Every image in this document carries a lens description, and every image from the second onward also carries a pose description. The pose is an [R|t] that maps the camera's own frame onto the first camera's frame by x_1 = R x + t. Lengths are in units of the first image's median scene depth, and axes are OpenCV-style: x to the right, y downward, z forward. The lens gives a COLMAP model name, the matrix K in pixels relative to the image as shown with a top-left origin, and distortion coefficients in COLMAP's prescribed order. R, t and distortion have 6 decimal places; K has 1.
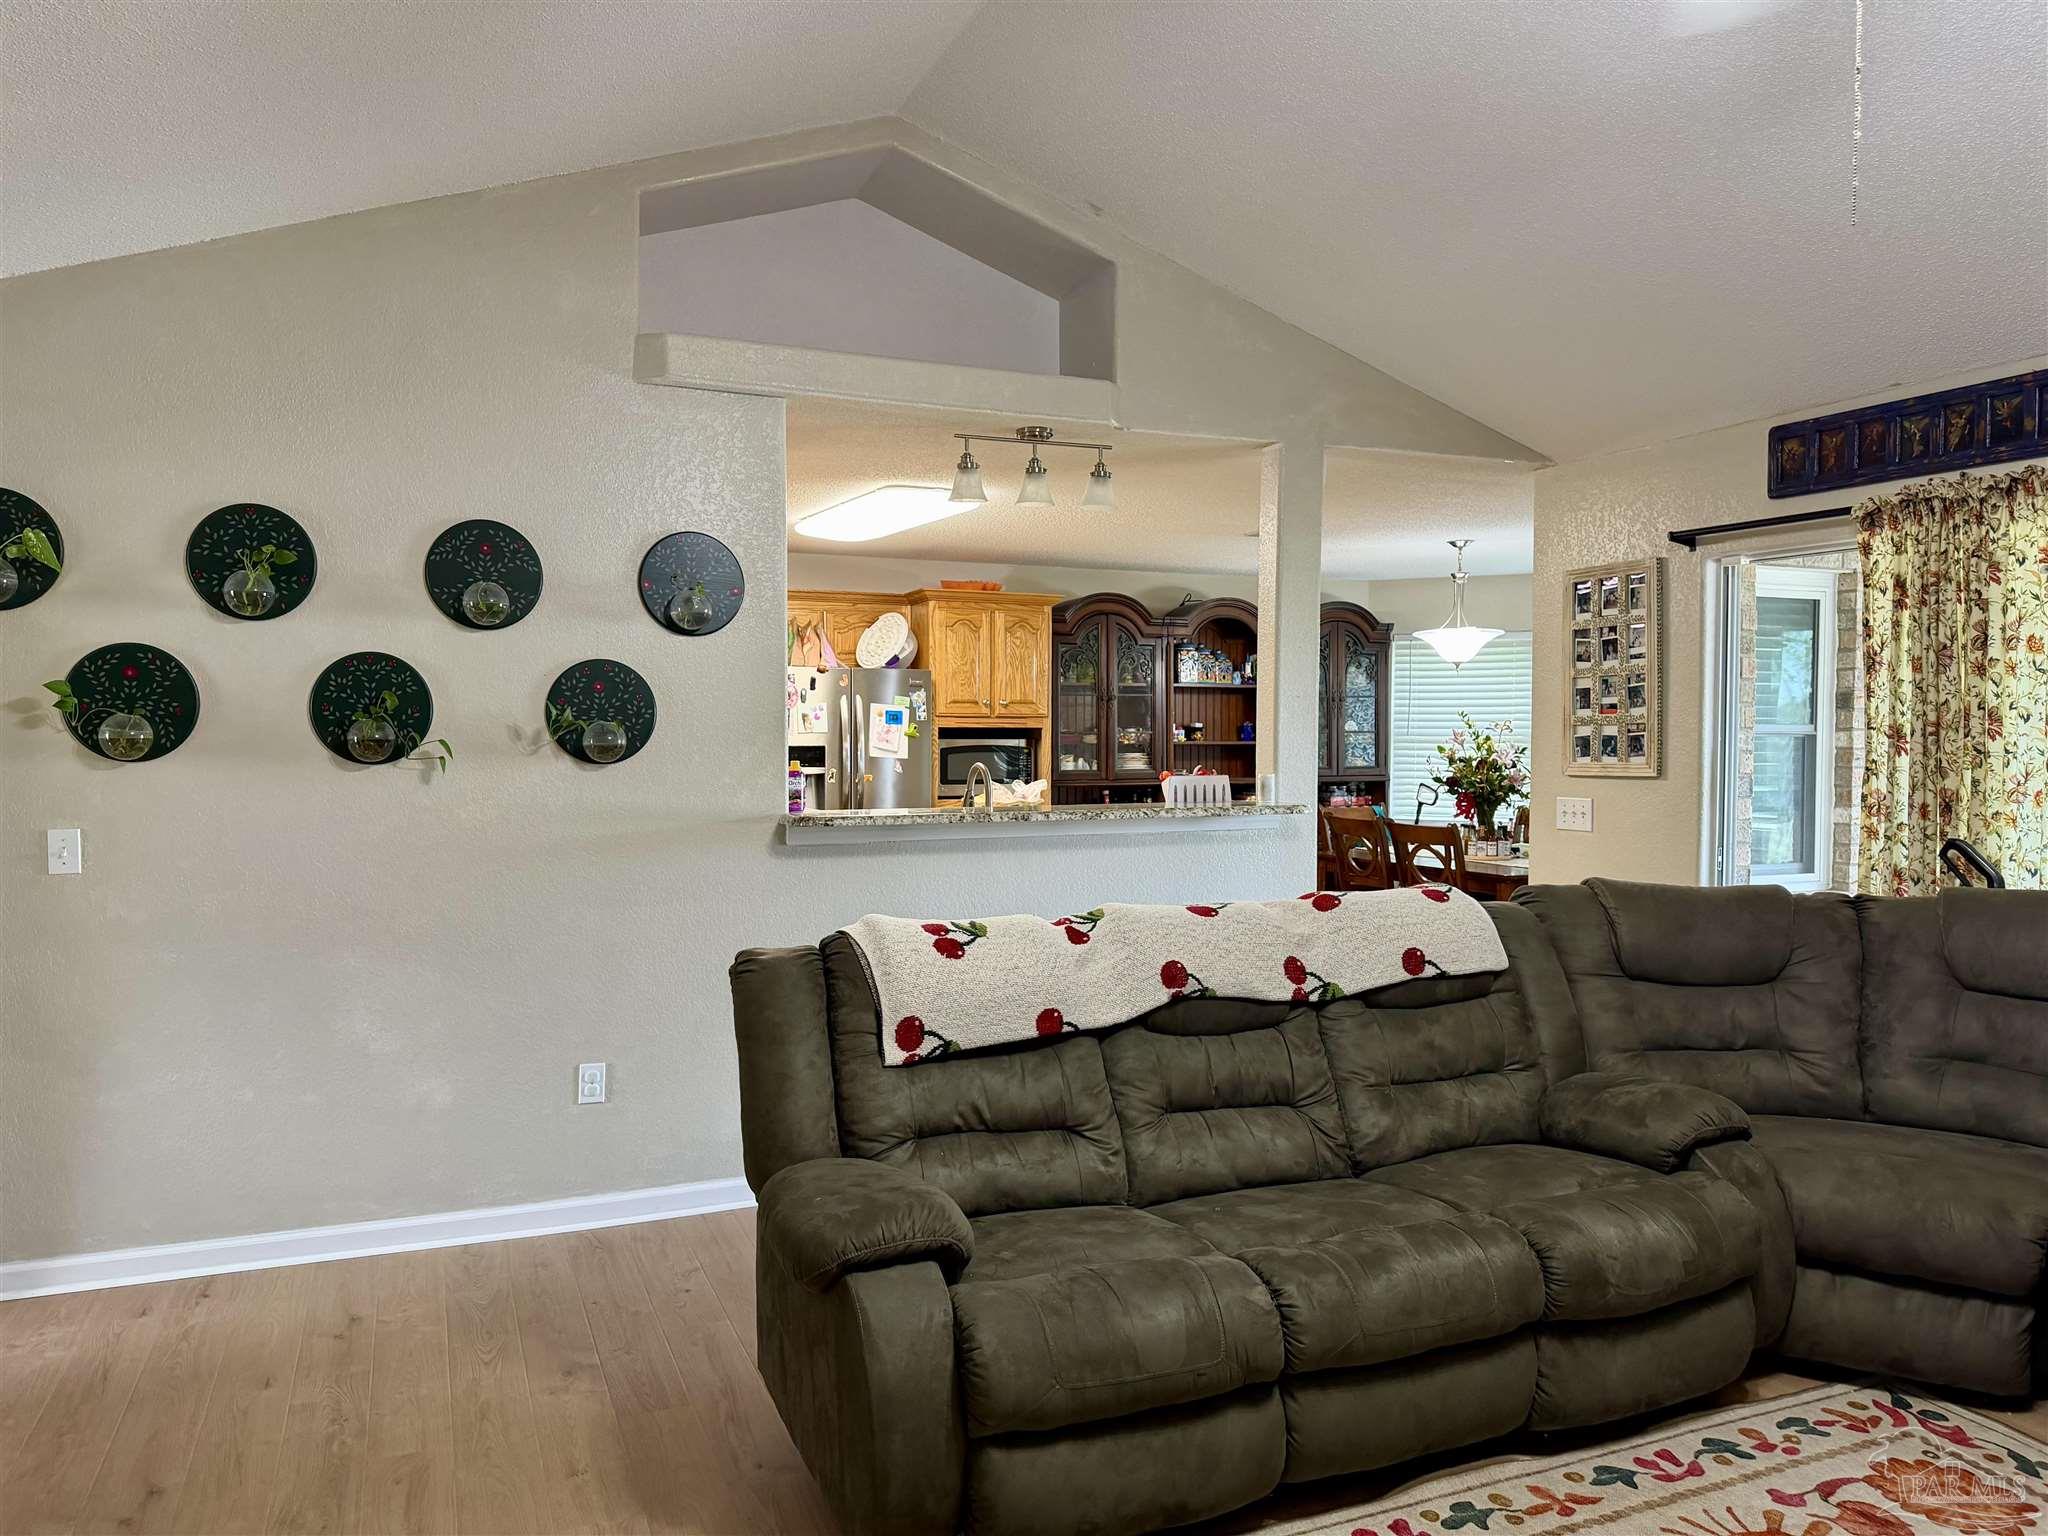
lens RADIAL K [[1407.4, 0, 1024.0], [0, 1407.4, 768.0], [0, 0, 1]] dist [0.029872, -0.040965]
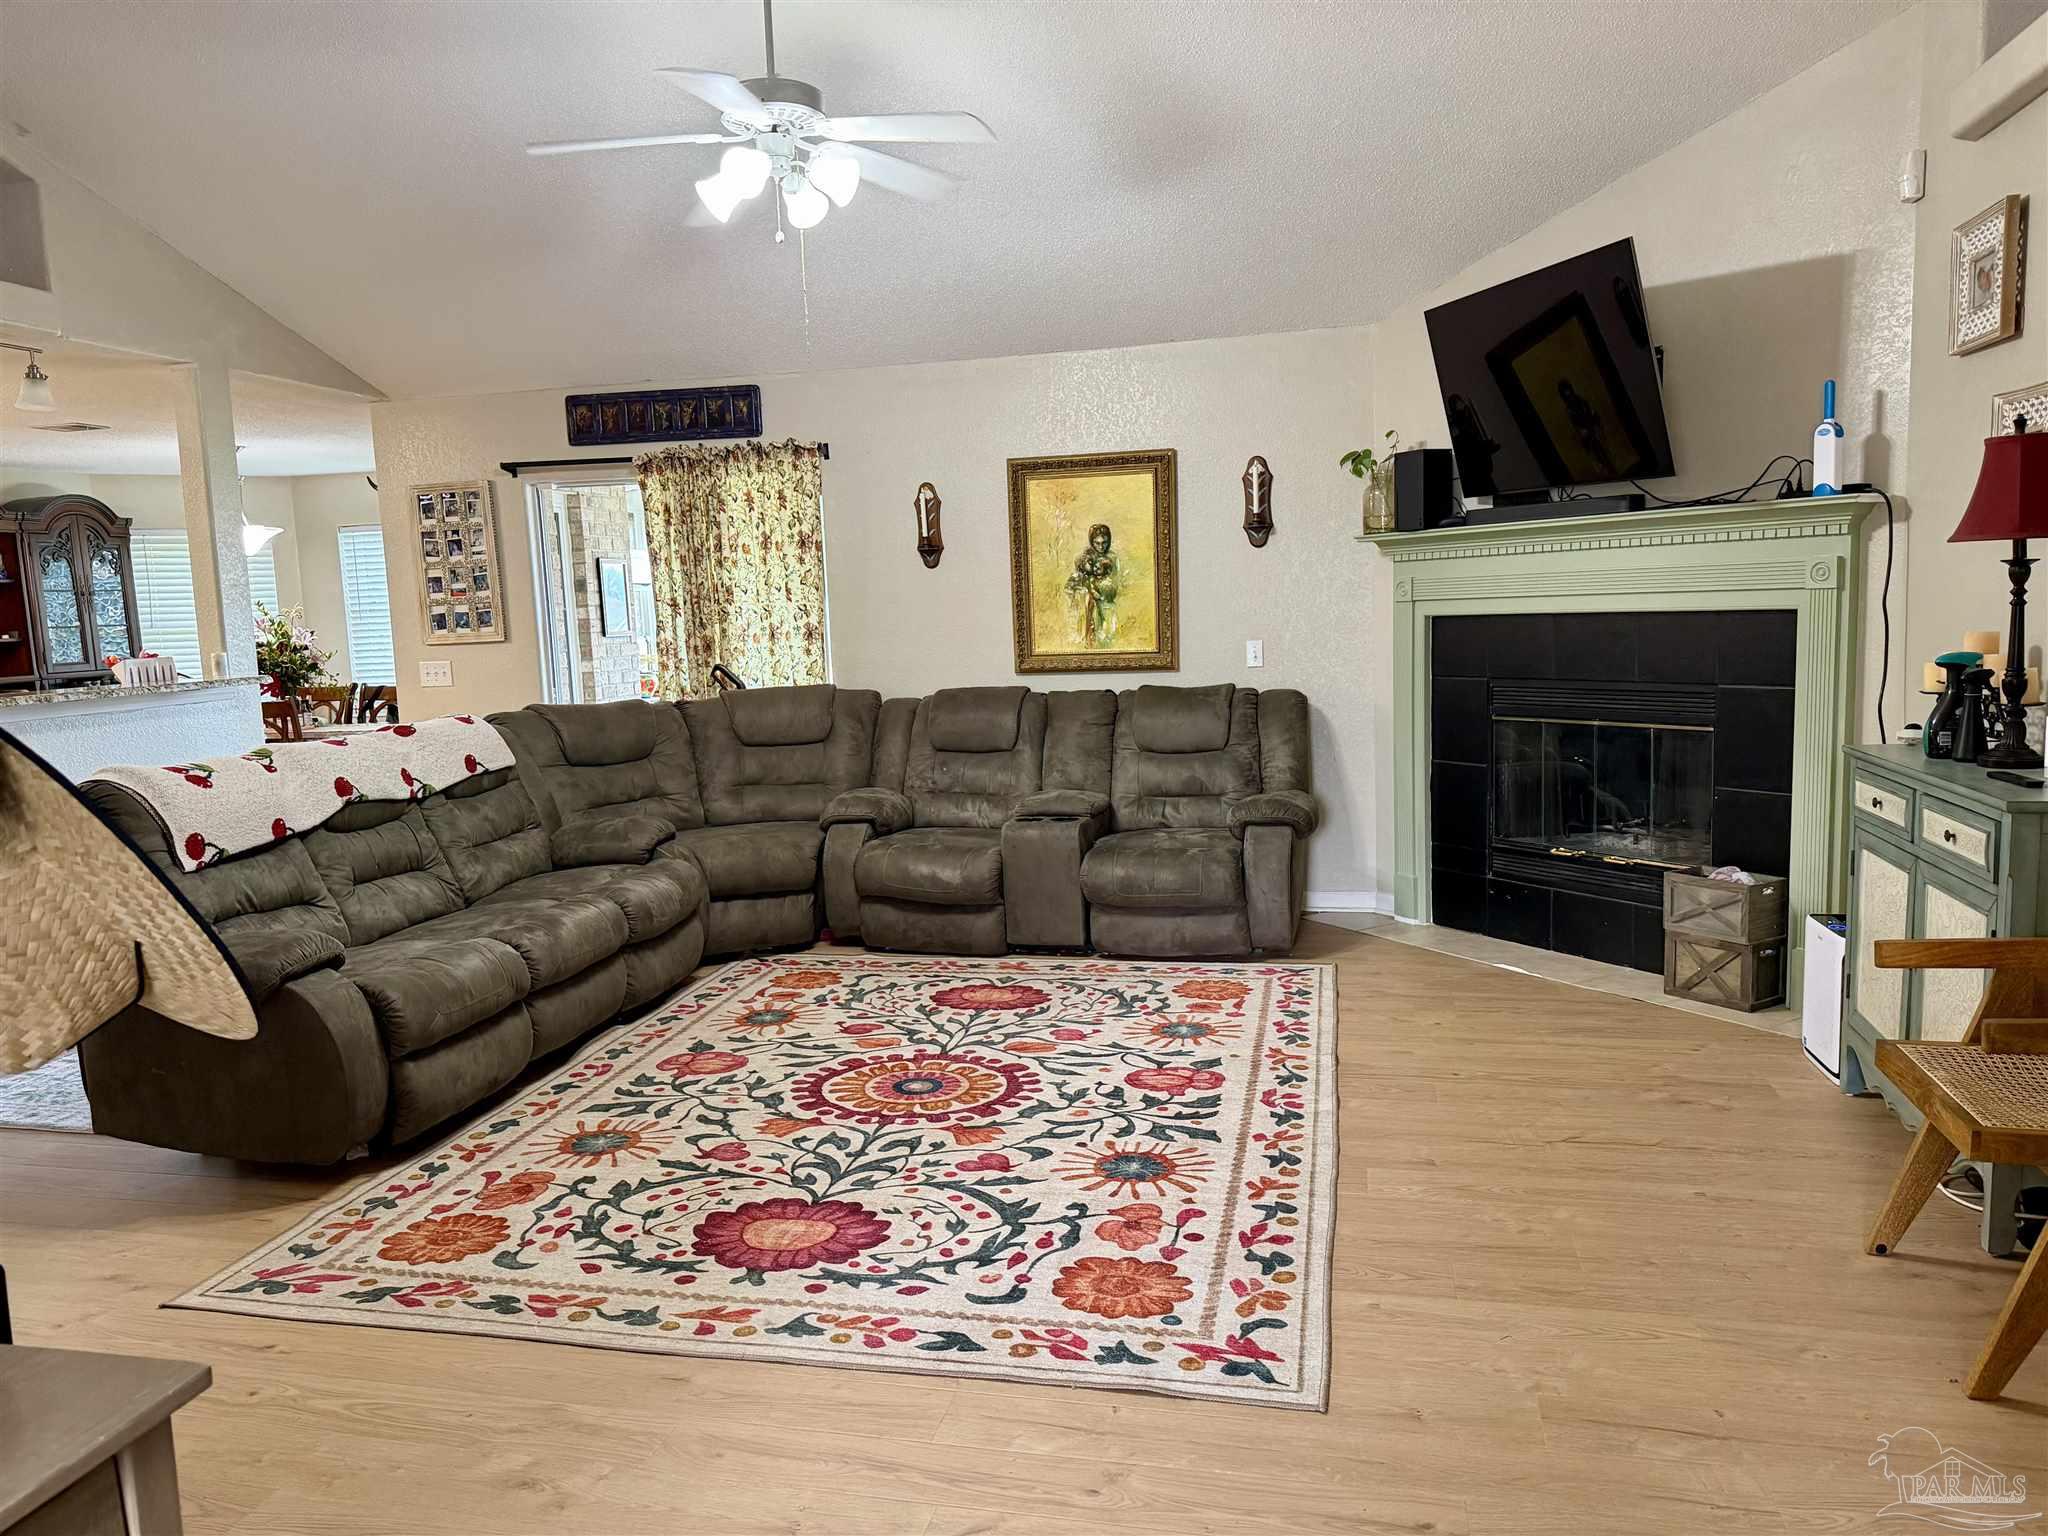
lens RADIAL K [[1335.6, 0, 1024.0], [0, 1335.6, 768.0], [0, 0, 1]] dist [-0.056438, 0.002249]
pose [[0.571790, -0.116391, 0.812102, -0.434950], [0.047938, 0.992934, 0.108555, 0.017766], [-0.818998, -0.023140, 0.573329, -0.213049]]
